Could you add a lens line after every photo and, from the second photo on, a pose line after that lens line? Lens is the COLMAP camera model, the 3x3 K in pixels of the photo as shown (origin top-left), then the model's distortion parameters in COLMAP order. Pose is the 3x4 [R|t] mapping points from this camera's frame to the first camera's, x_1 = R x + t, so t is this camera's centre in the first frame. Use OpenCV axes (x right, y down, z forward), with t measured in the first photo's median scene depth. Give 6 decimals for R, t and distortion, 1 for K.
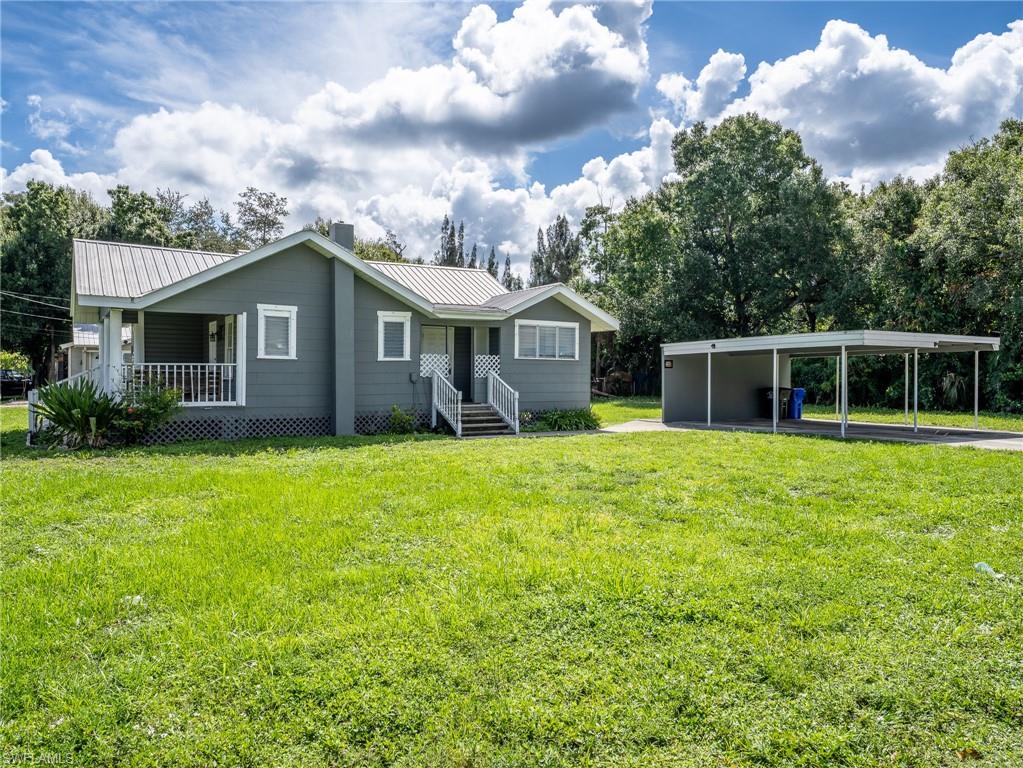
lens RADIAL K [[789.6, 0, 511.5], [0, 789.6, 384.0], [0, 0, 1]] dist [0.015252, 0.000483]
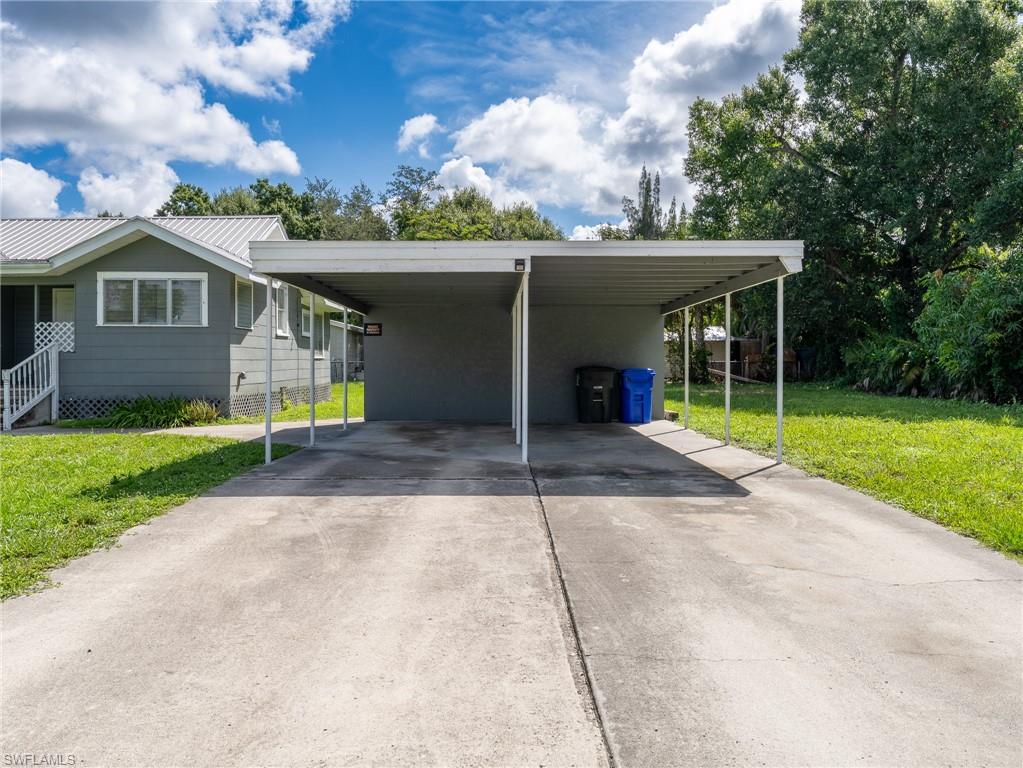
lens RADIAL K [[789.6, 0, 511.5], [0, 789.6, 384.0], [0, 0, 1]] dist [0.015252, 0.000483]
pose [[0.837879, 0.009002, -0.545782, 0.317314], [0.000513, 0.999851, 0.017279, 0.004413], [0.545856, -0.014758, 0.837749, 0.249319]]
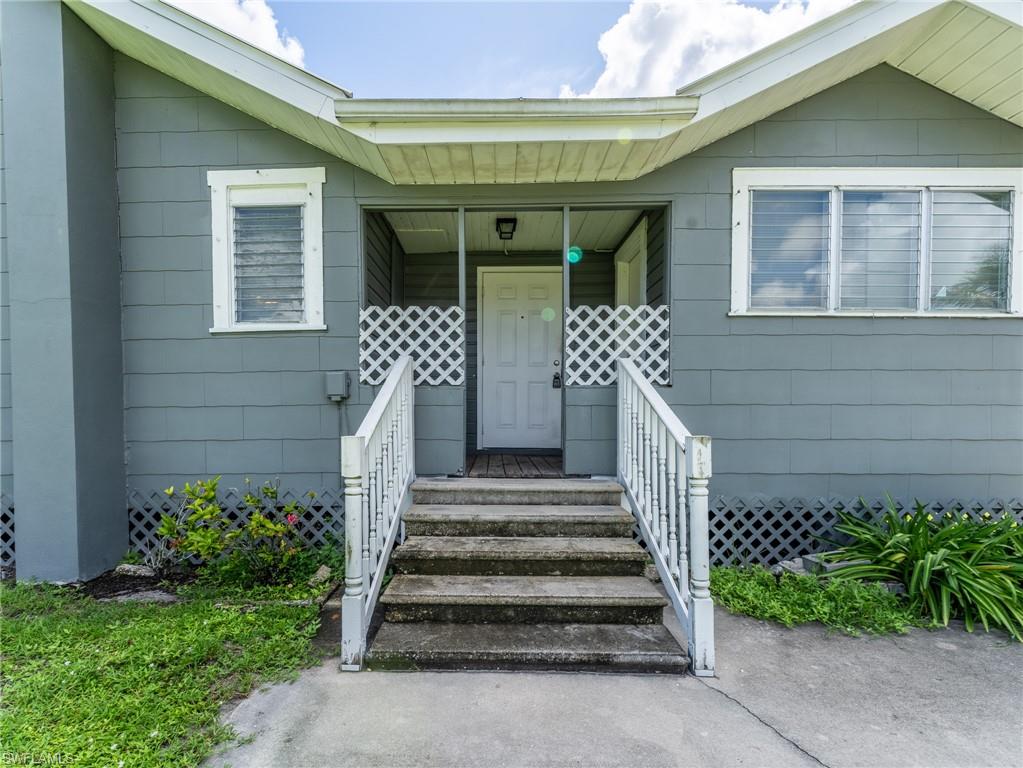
lens RADIAL K [[414.6, 0, 517.5], [0, 414.6, 379.0], [0, 0, 1]] dist [0.000813, -0.000393]
pose [[0.839196, 0.008408, -0.543764, 0.008323], [0.002460, 0.999812, 0.019256, -0.005360], [0.543823, -0.017497, 0.839017, 0.357128]]
